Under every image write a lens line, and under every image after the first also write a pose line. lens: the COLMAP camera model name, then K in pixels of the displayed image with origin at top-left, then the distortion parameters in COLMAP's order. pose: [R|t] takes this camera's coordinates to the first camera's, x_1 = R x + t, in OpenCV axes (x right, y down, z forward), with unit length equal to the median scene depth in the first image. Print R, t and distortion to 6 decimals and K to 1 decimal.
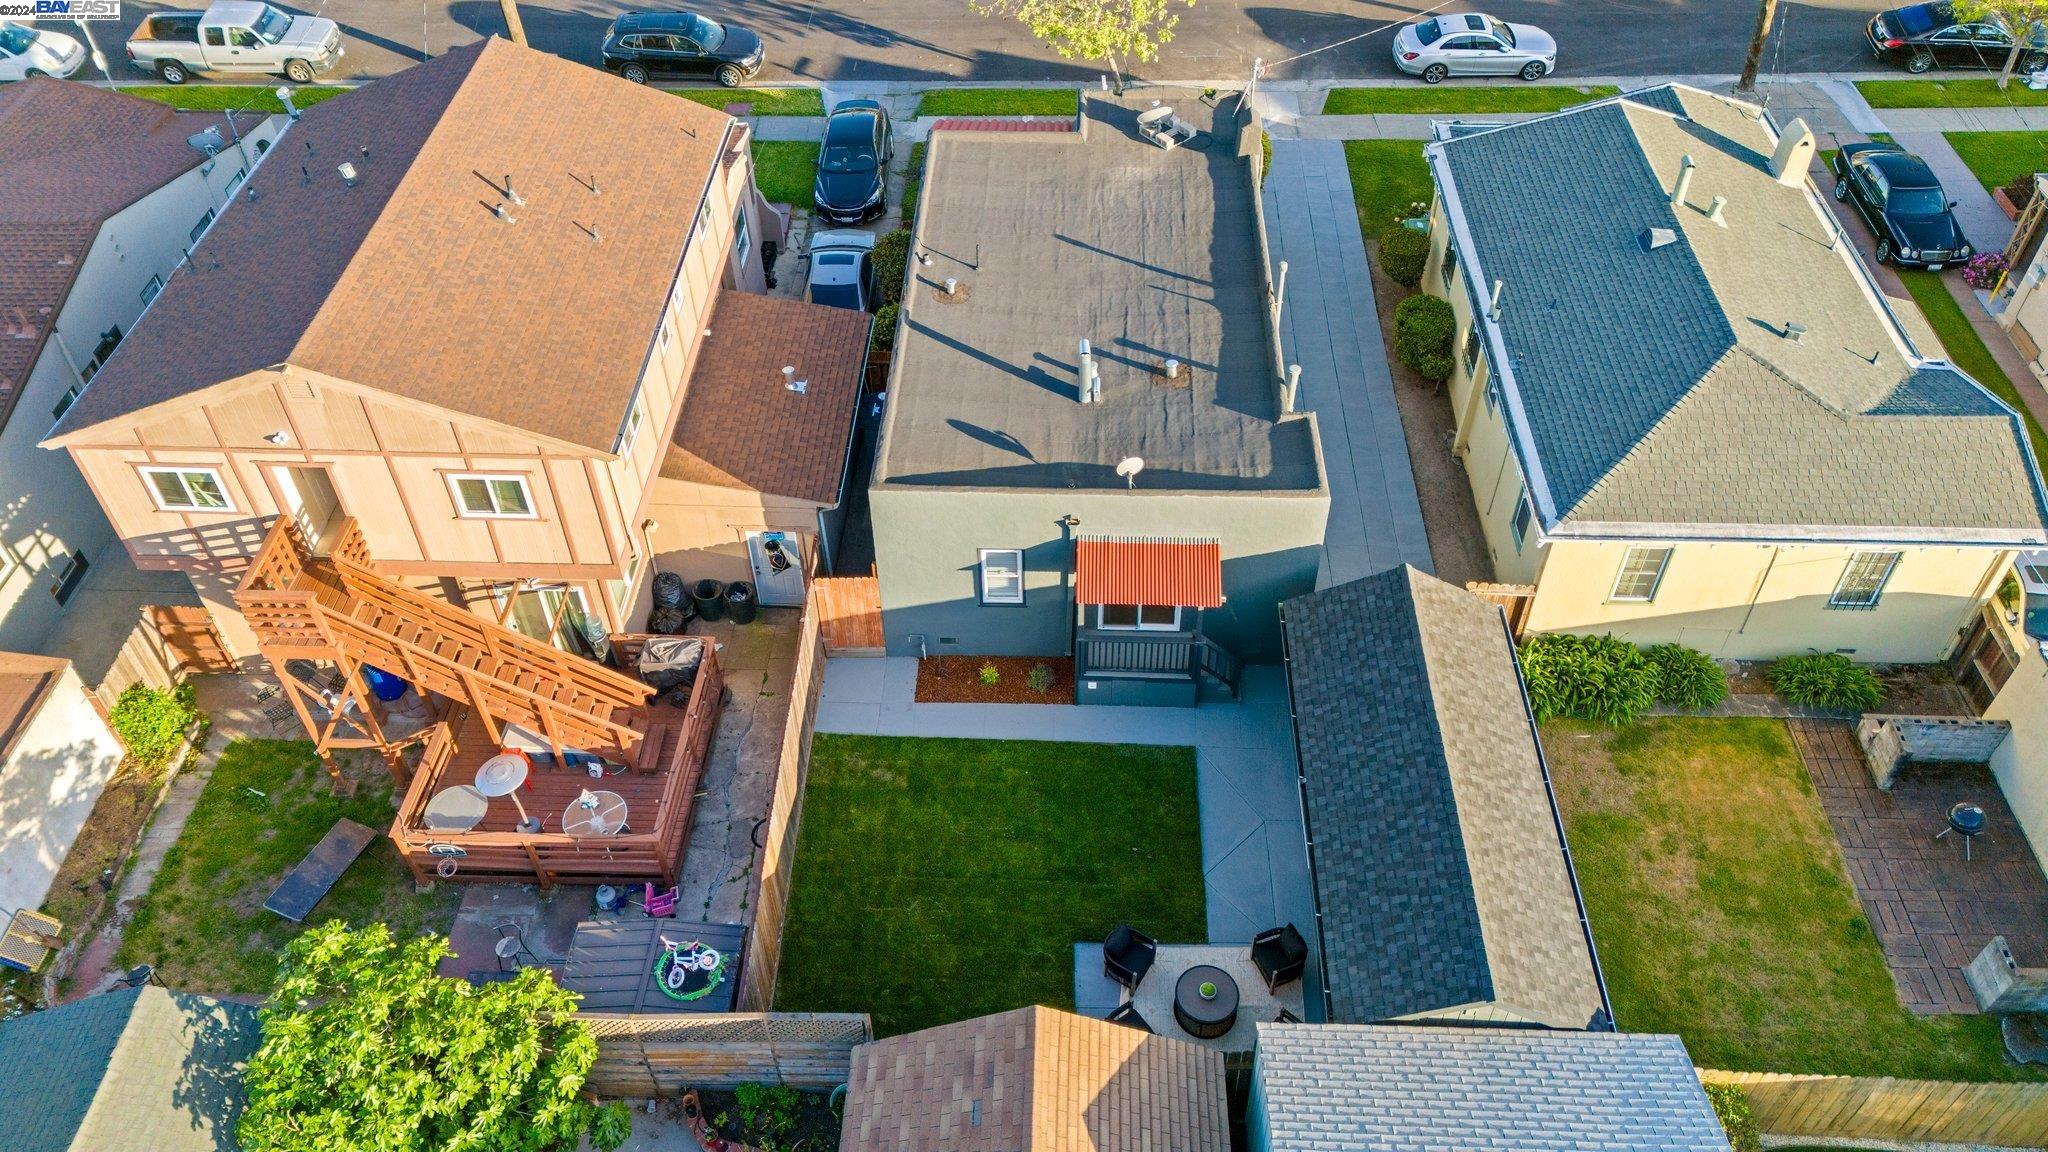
lens RADIAL K [[1503.3, 0, 1024.0], [0, 1503.3, 576.0], [0, 0, 1]] dist [0.040001, -0.001554]
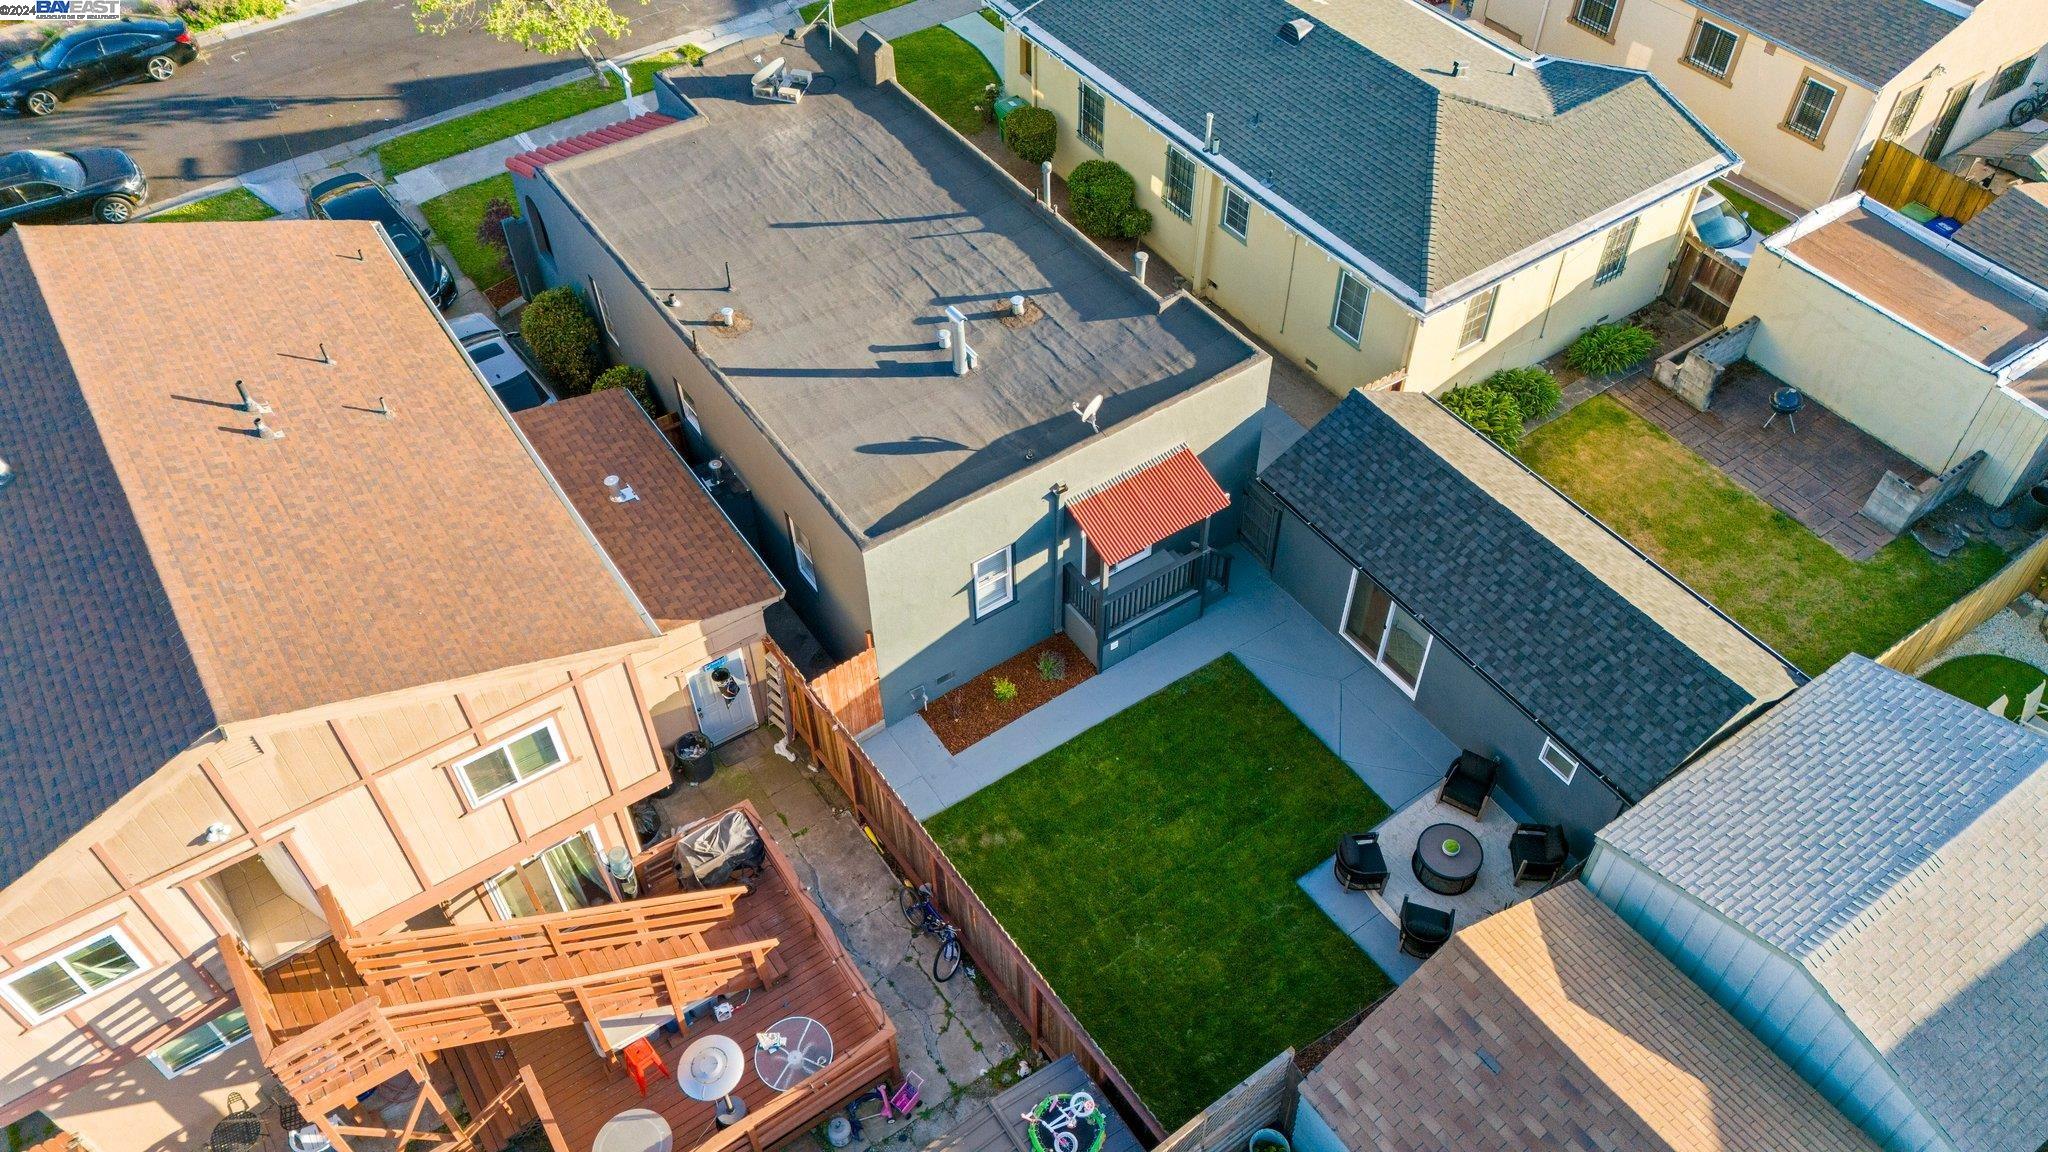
lens RADIAL K [[1509.5, 0, 1024.0], [0, 1509.5, 576.0], [0, 0, 1]] dist [0.032825, -0.003725]
pose [[0.802768, -0.435997, 0.406779, -0.364507], [0.420788, 0.897560, 0.131617, -0.113575], [-0.422494, 0.065510, 0.903995, 0.175797]]
